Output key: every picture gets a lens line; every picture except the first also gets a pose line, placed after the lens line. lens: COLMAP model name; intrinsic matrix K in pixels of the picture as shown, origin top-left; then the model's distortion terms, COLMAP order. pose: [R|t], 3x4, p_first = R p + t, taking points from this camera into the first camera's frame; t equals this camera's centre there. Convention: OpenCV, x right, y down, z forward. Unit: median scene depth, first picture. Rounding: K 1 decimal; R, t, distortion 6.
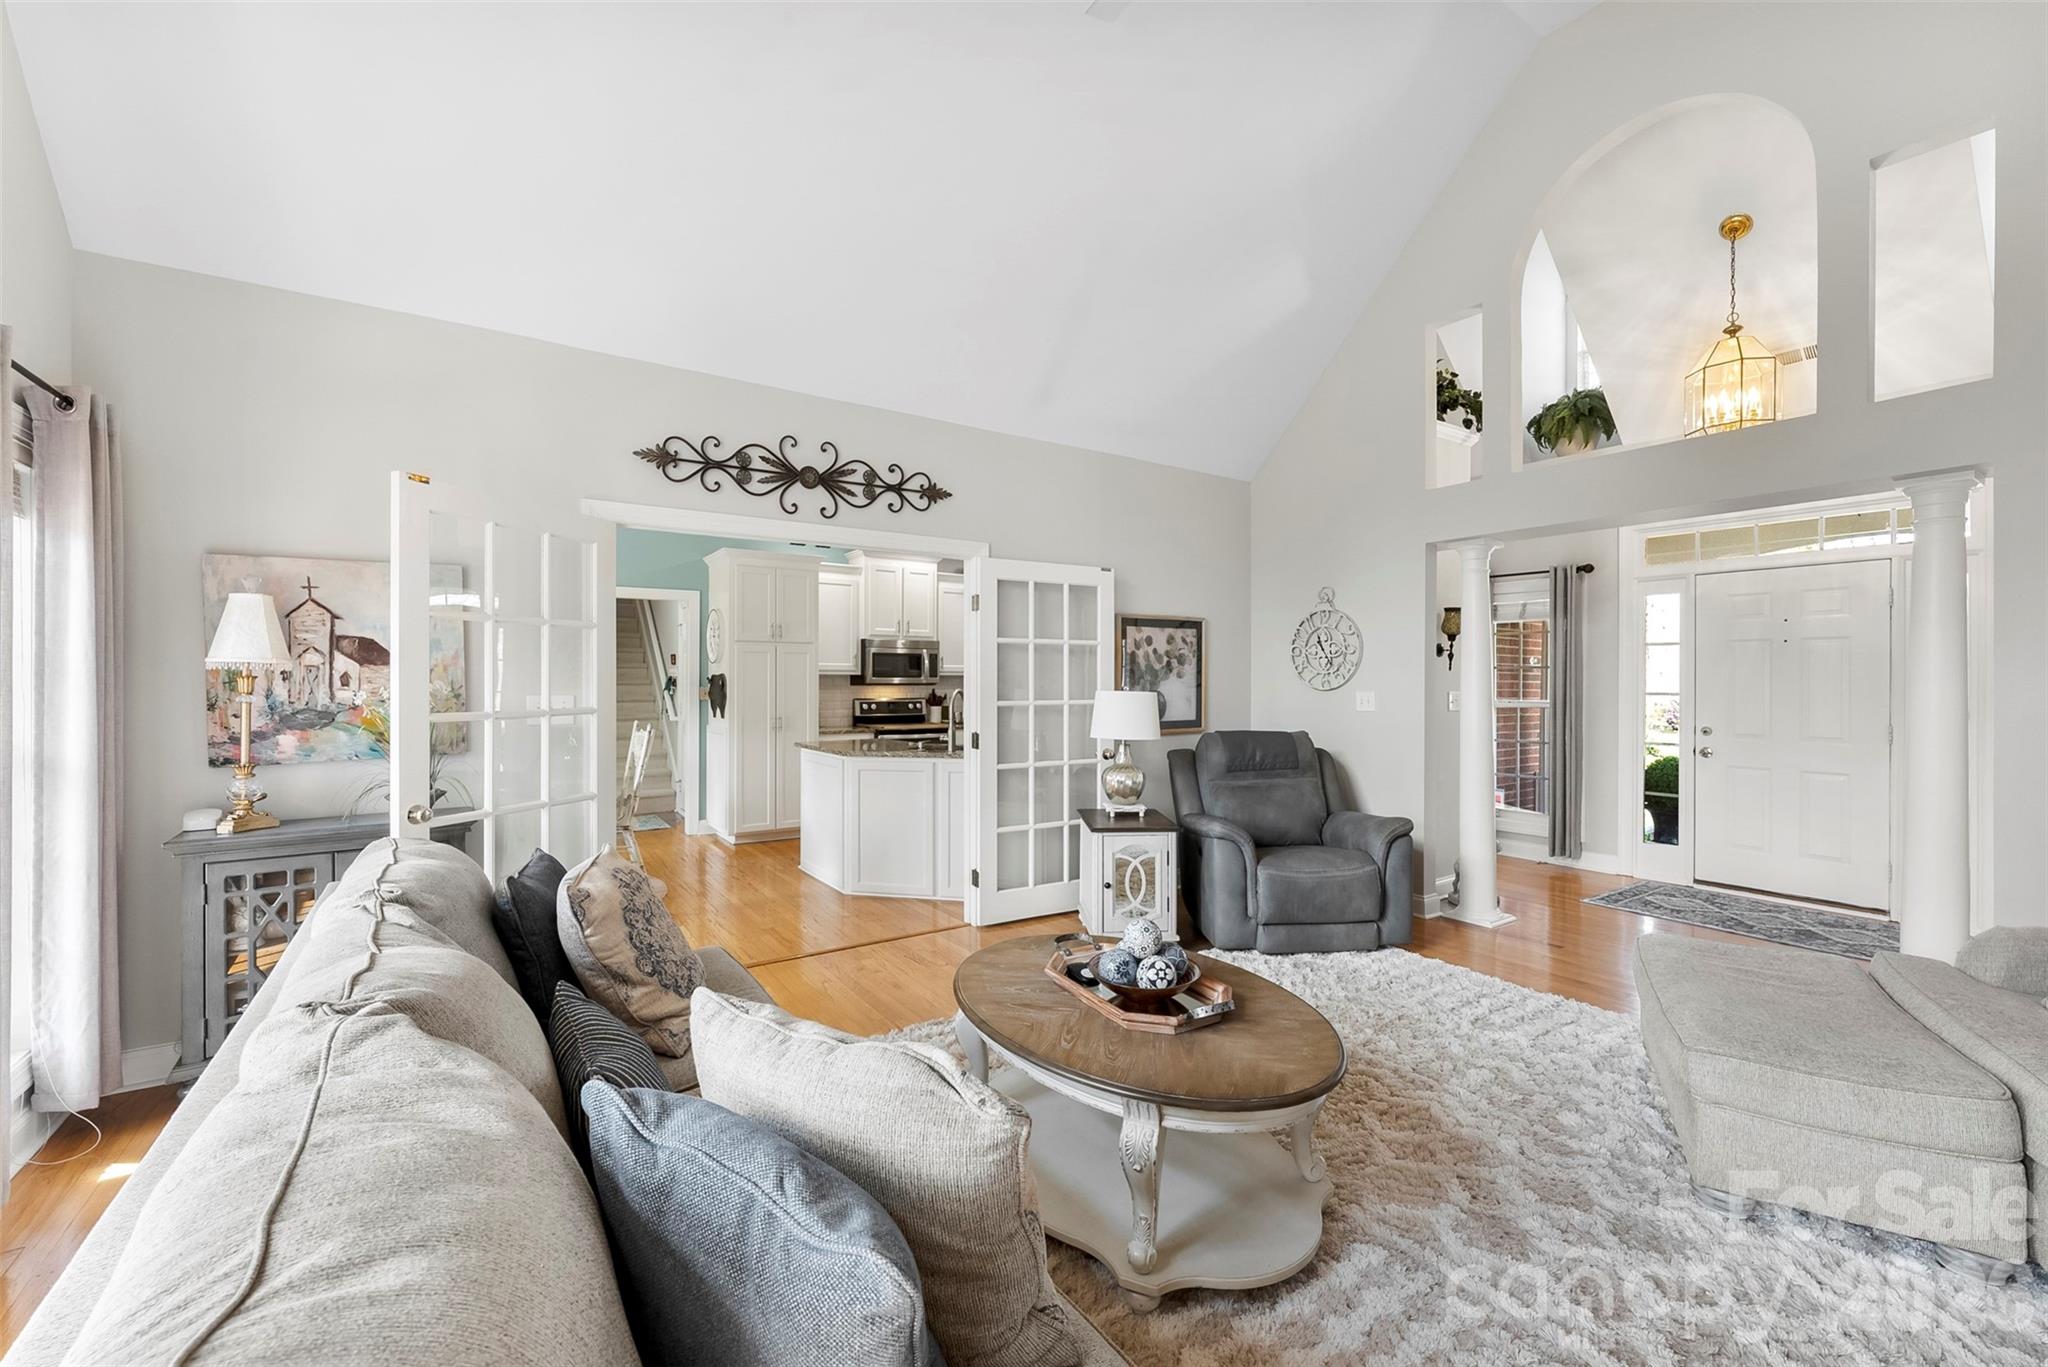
lens RADIAL K [[834.8, 0, 1017.9], [0, 834.8, 681.0], [0, 0, 1]] dist [-0.007069, 0.001353]
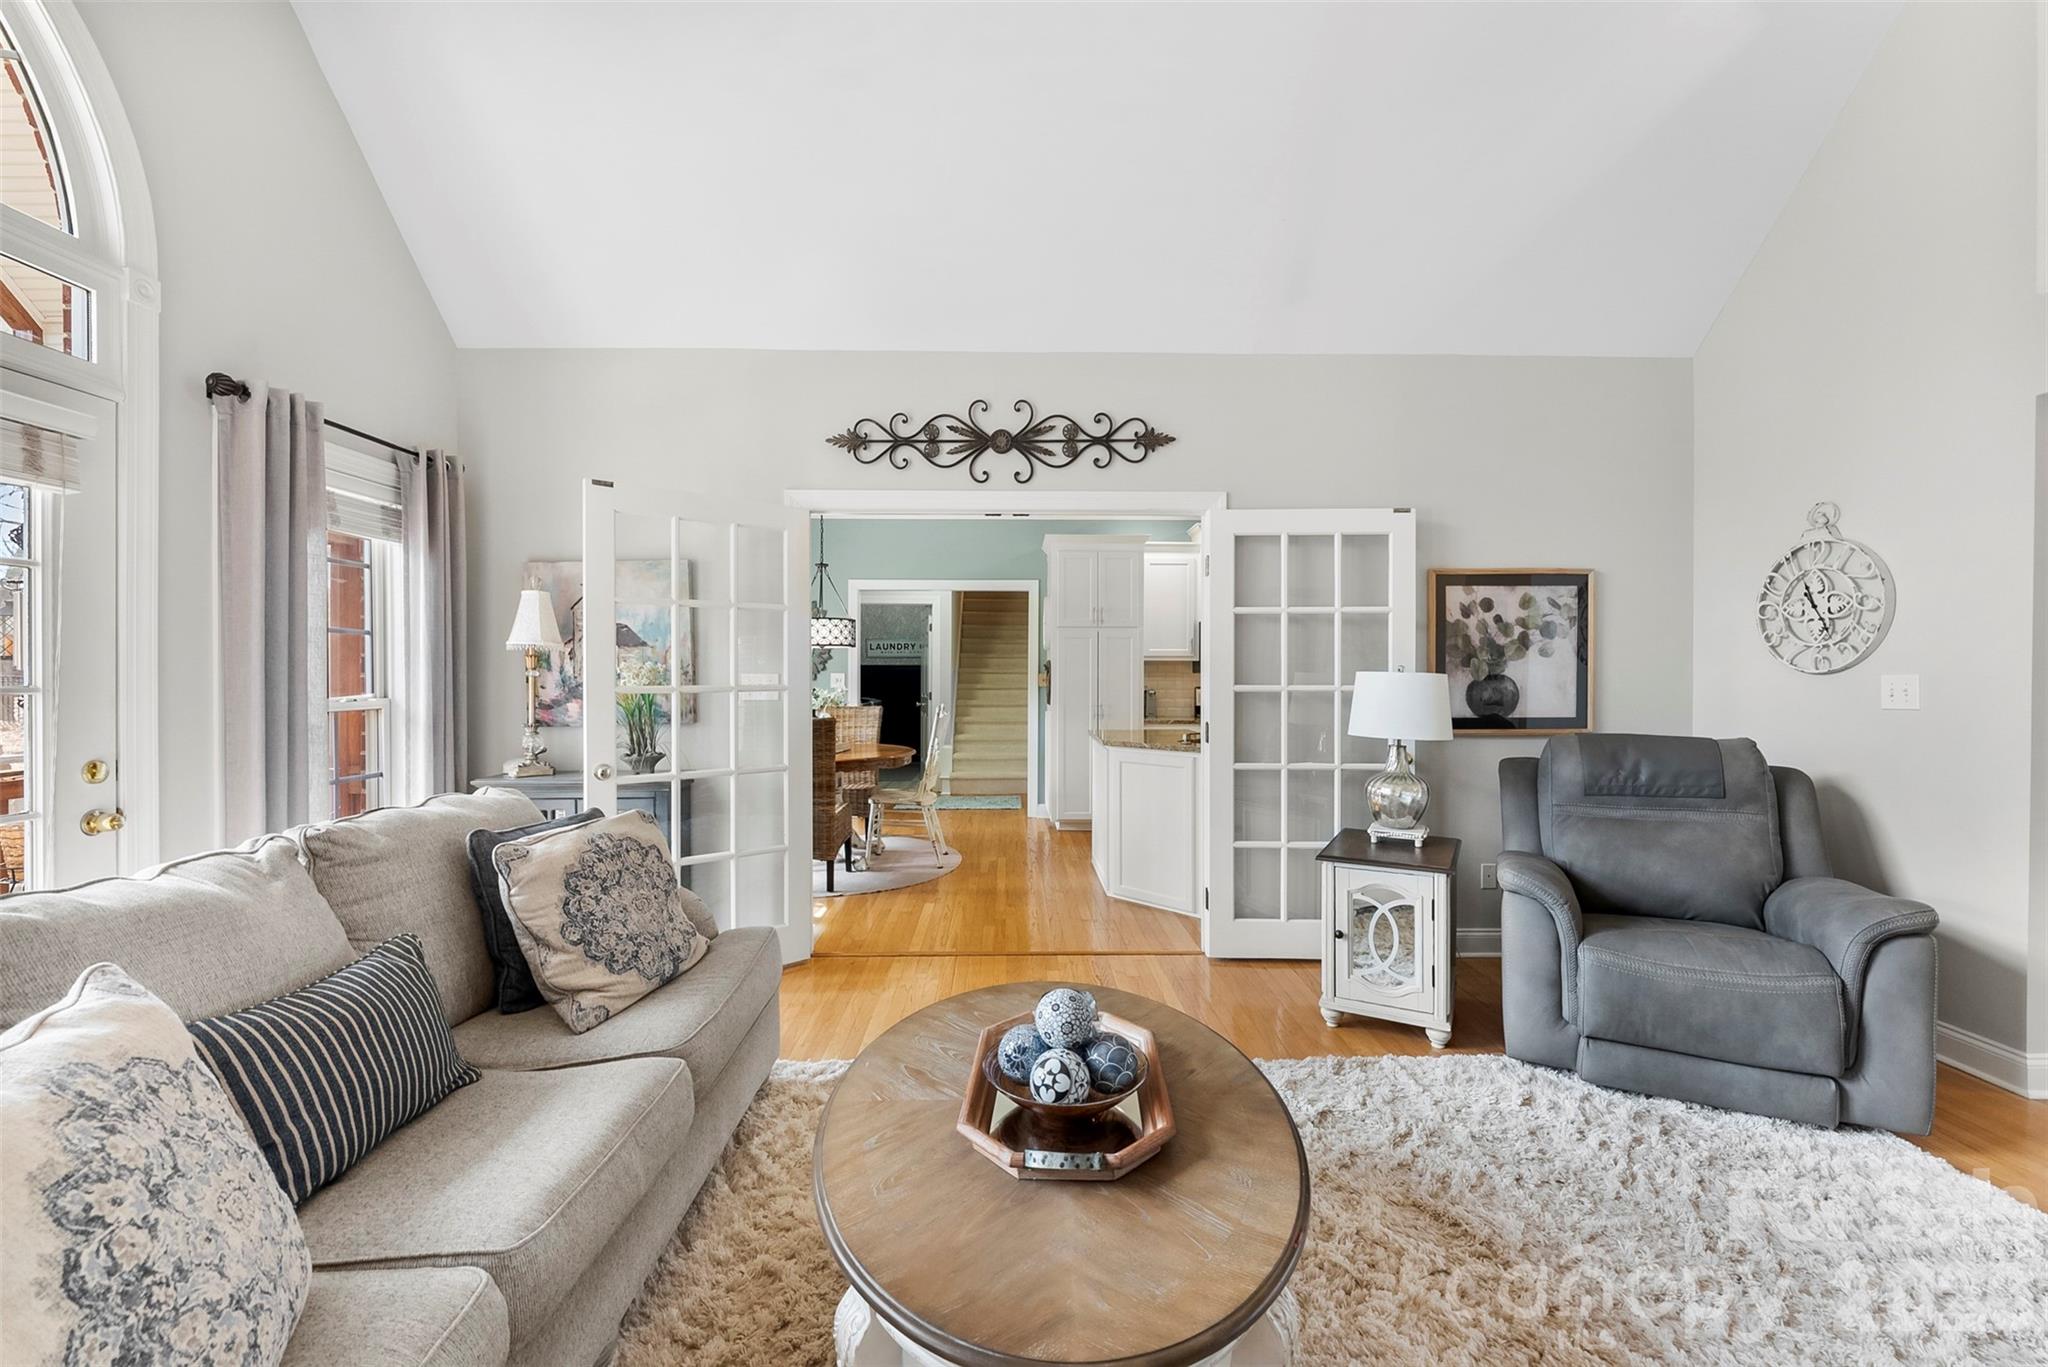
lens RADIAL K [[834.8, 0, 1007.6], [0, 834.8, 679.2], [0, 0, 1]] dist [-0.007069, 0.001353]
pose [[0.837700, 0.003366, -0.546120, 0.235080], [-0.000732, 0.999987, 0.005041, 0.014300], [0.546130, -0.003823, 0.837692, 0.199824]]
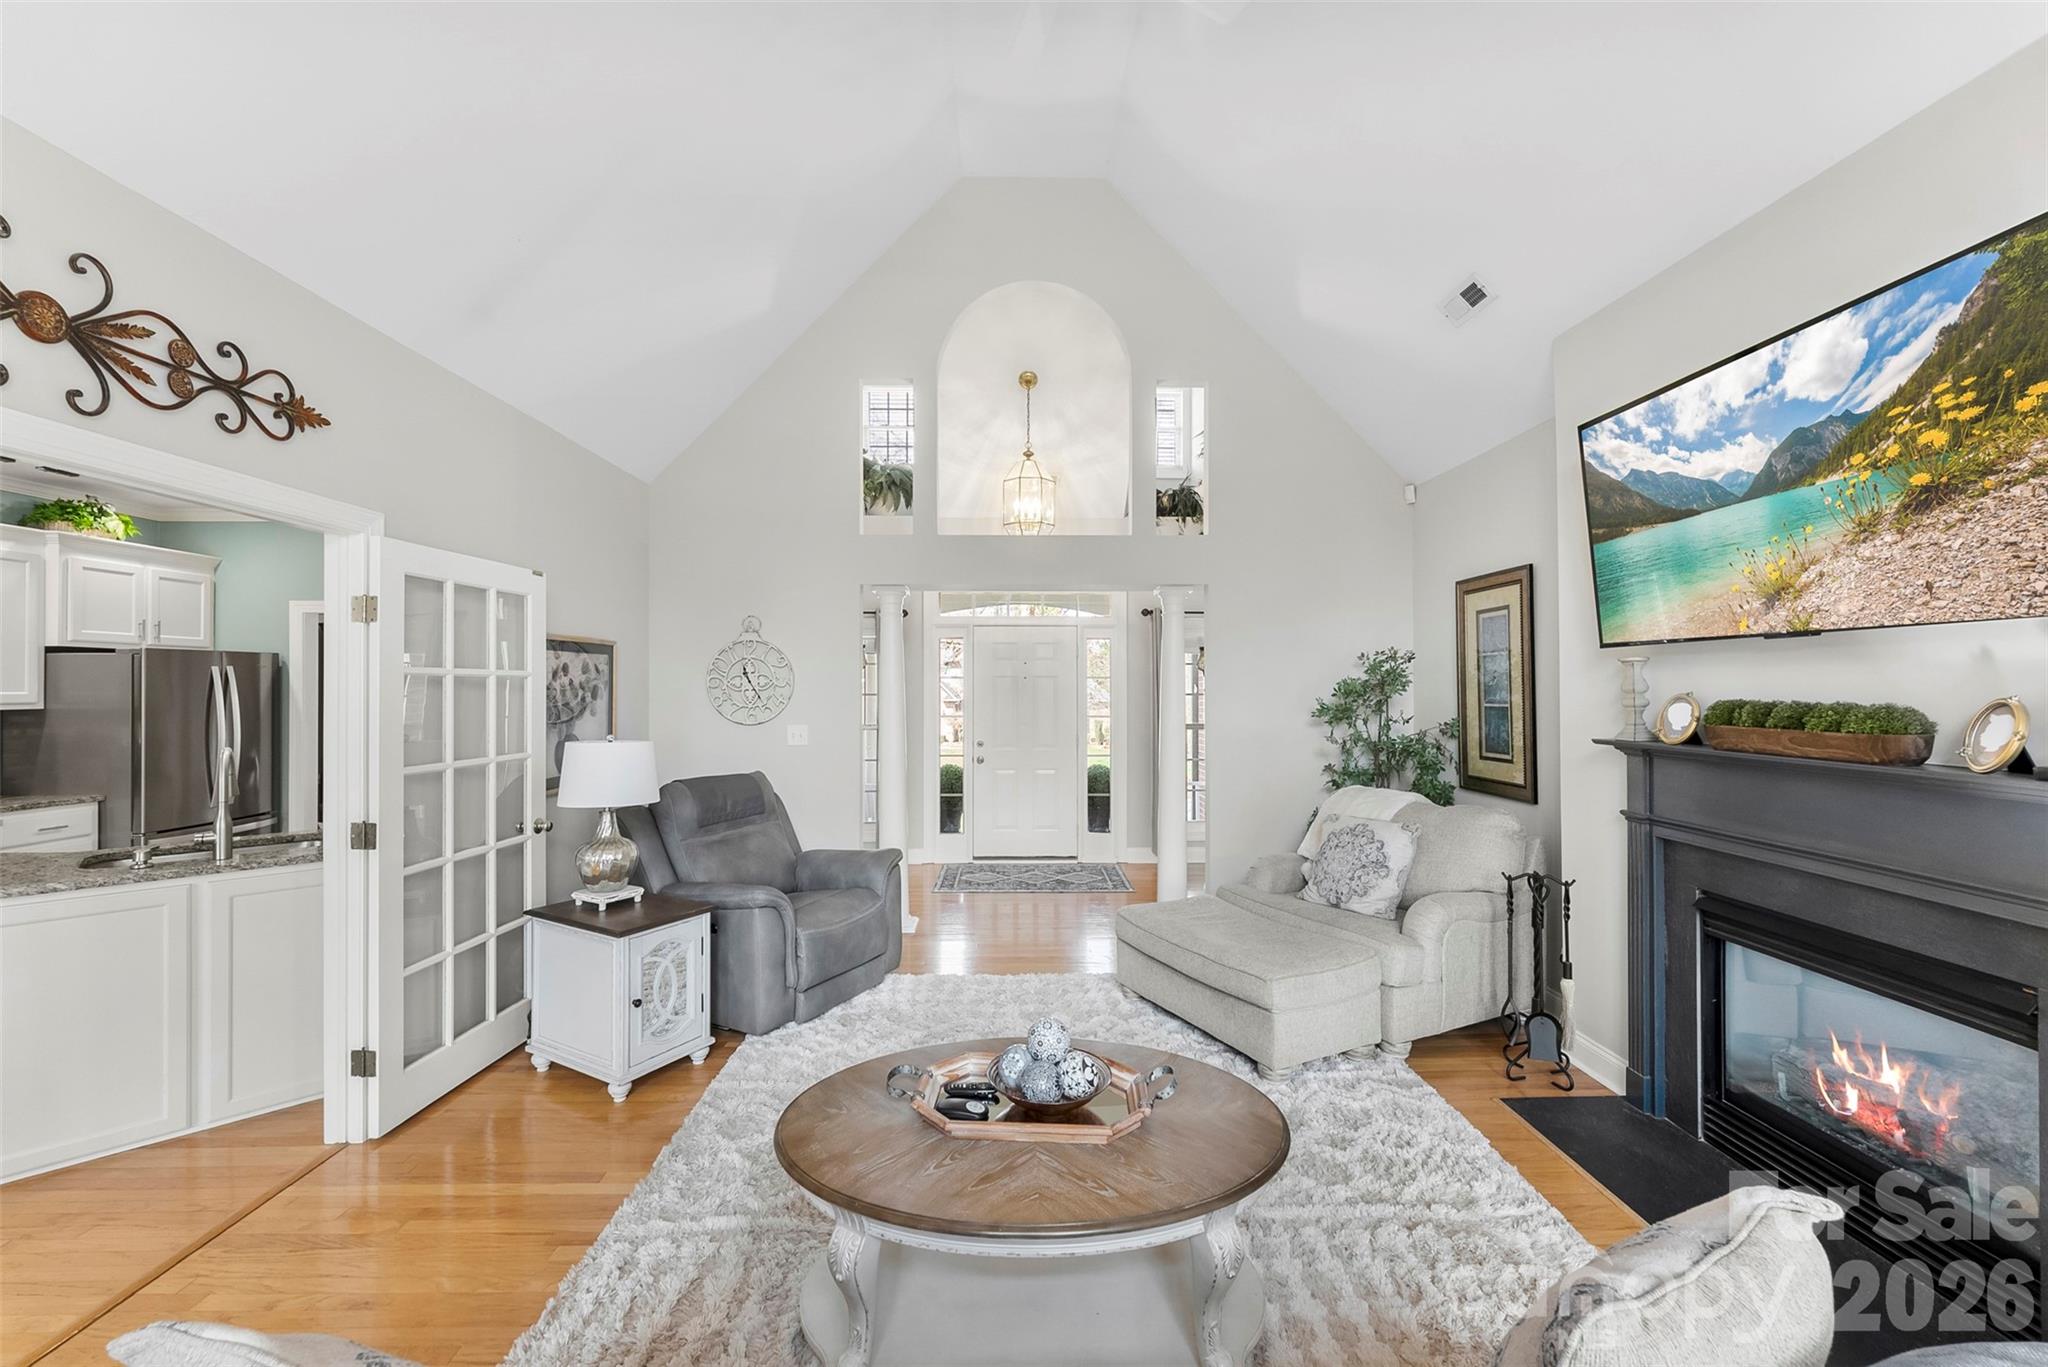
lens RADIAL K [[834.8, 0, 1024.2], [0, 834.8, 681.7], [0, 0, 1]] dist [-0.007069, 0.001353]
pose [[0.532314, 0.003642, 0.846539, -0.308679], [0.003591, 0.999972, -0.006560, -0.034877], [-0.846539, 0.006532, 0.532286, 0.269789]]
